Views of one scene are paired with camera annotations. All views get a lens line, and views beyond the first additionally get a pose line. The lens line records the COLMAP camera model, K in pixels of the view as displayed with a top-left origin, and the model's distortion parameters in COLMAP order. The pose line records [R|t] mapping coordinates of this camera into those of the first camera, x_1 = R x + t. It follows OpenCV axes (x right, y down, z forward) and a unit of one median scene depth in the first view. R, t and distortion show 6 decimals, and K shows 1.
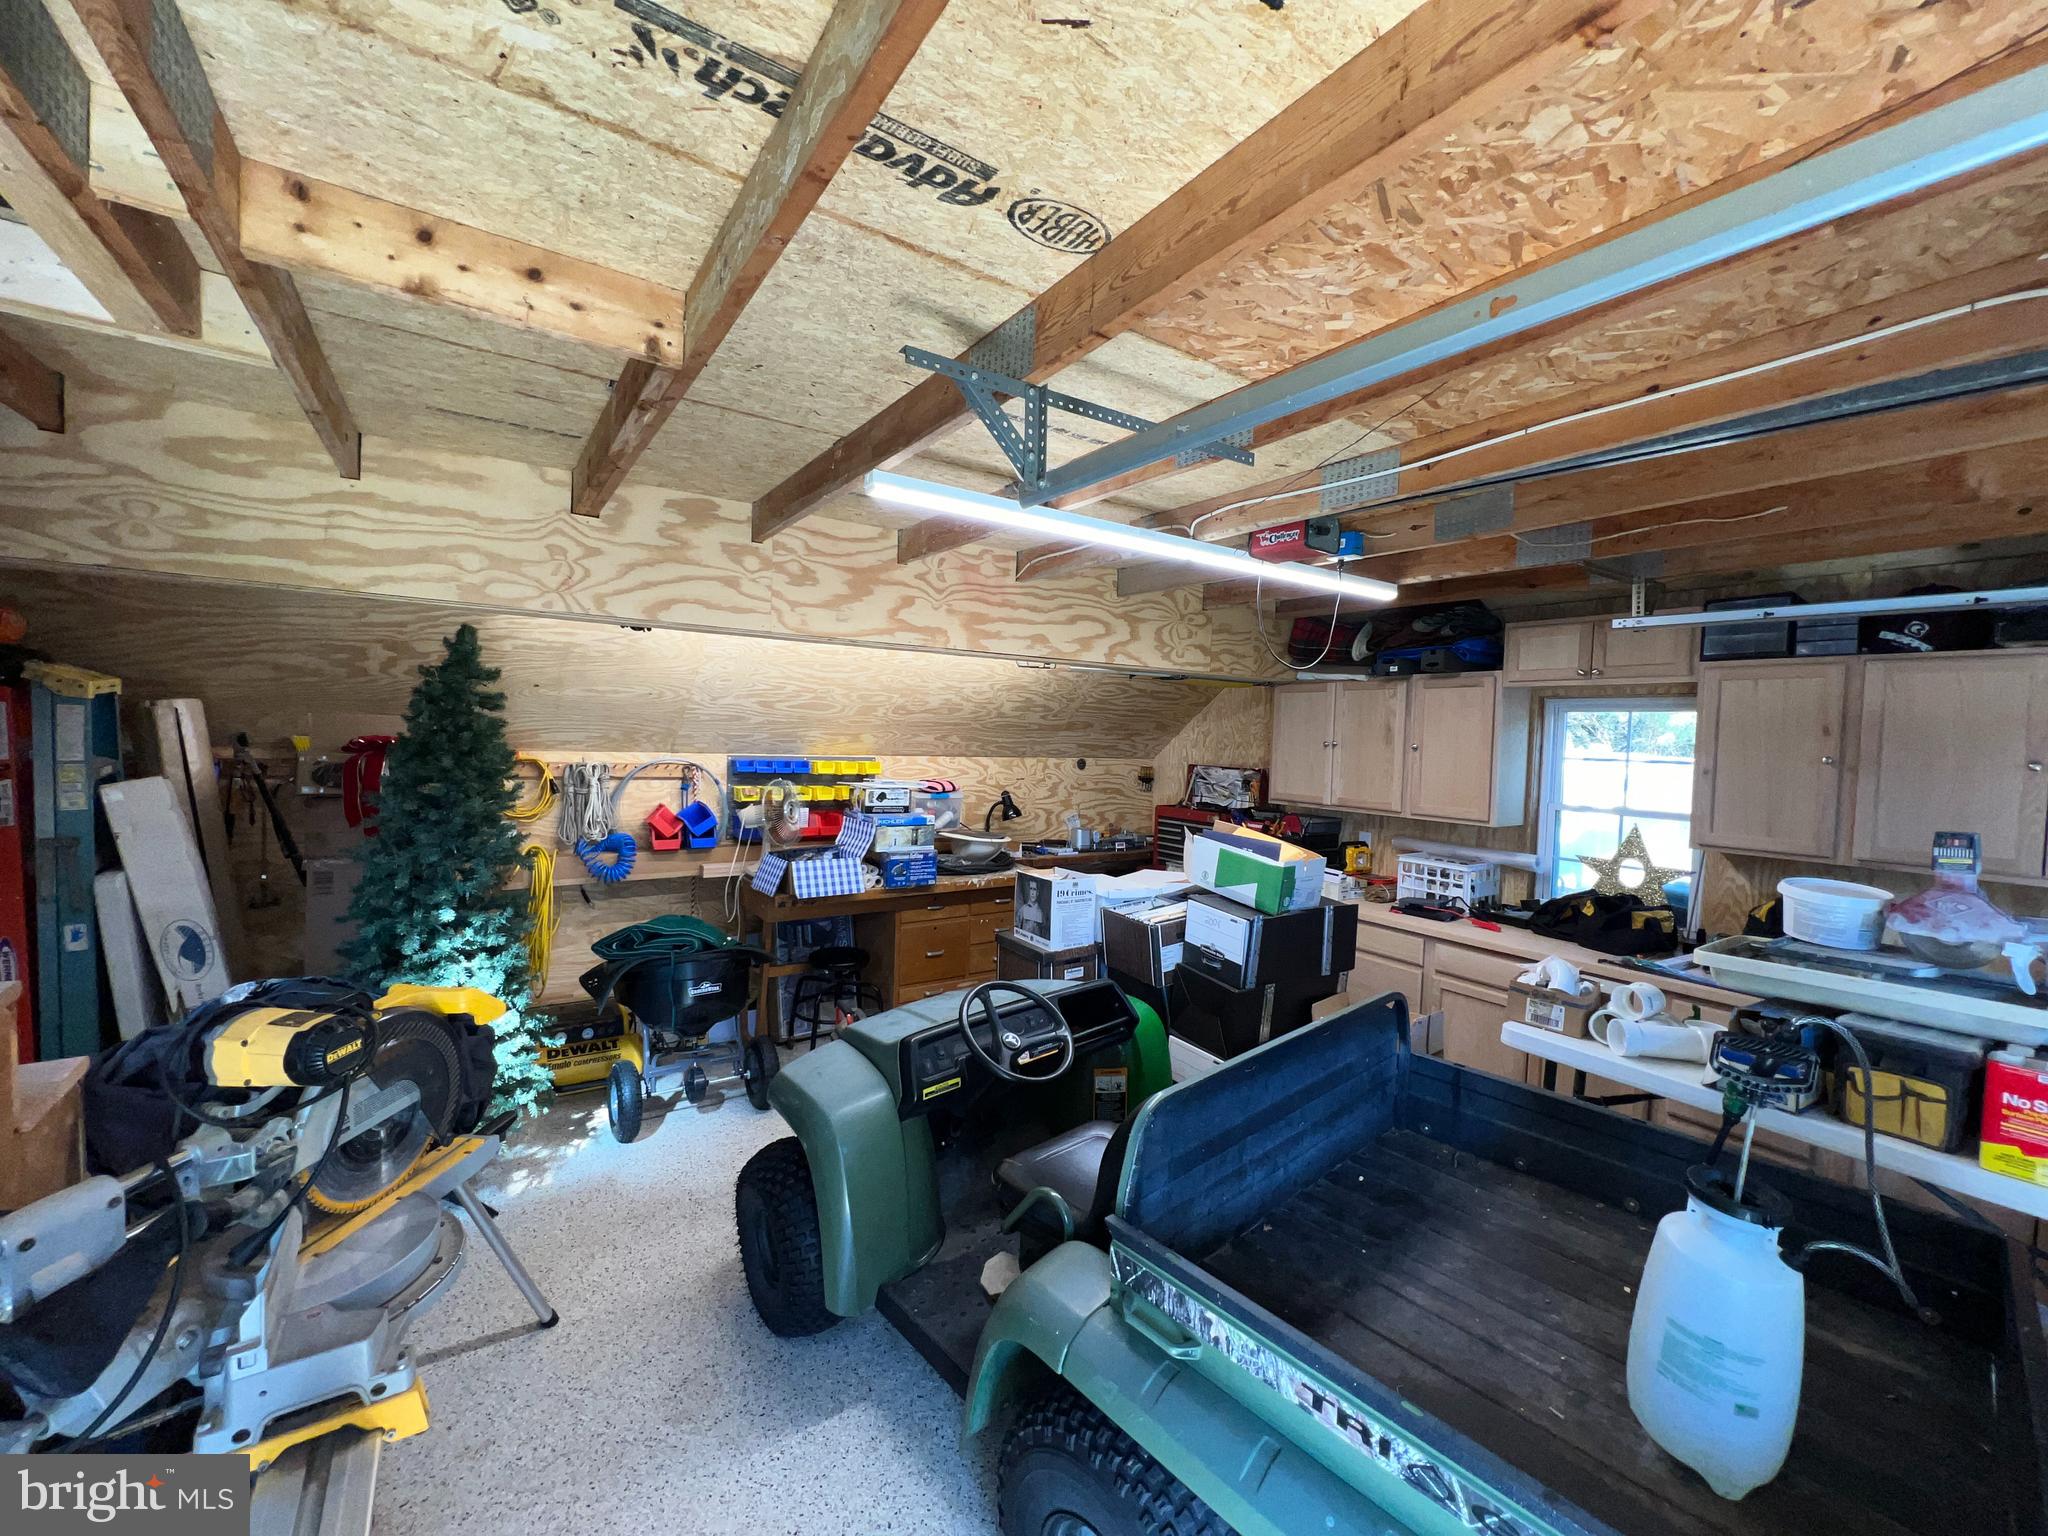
lens RADIAL K [[814.0, 0, 1023.4], [0, 814.0, 762.6], [0, 0, 1]] dist [-0.003361, -0.000282]
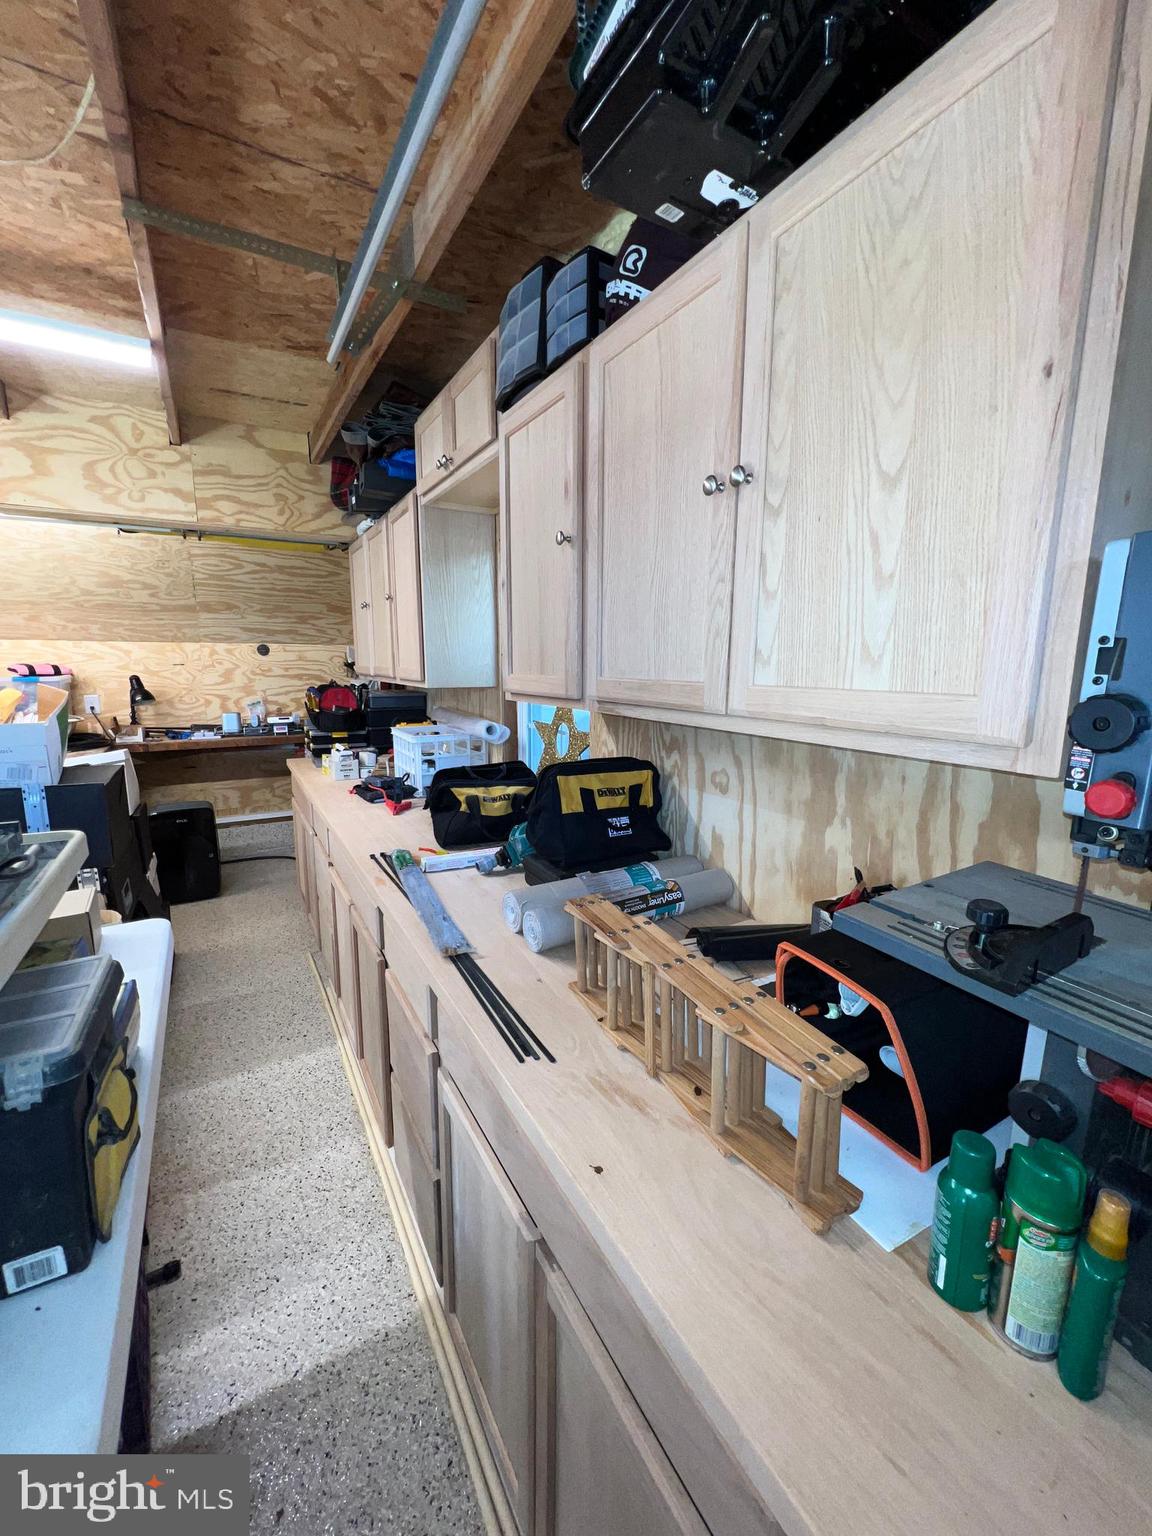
lens RADIAL K [[610.5, 0, 580.0], [0, 610.5, 763.5], [0, 0, 1]] dist [-0.003361, -0.000282]
pose [[0.998497, -0.015654, -0.052514, 0.504737], [0.022416, 0.991161, 0.130758, 0.051772], [0.050003, -0.131739, 0.990023, 0.259229]]
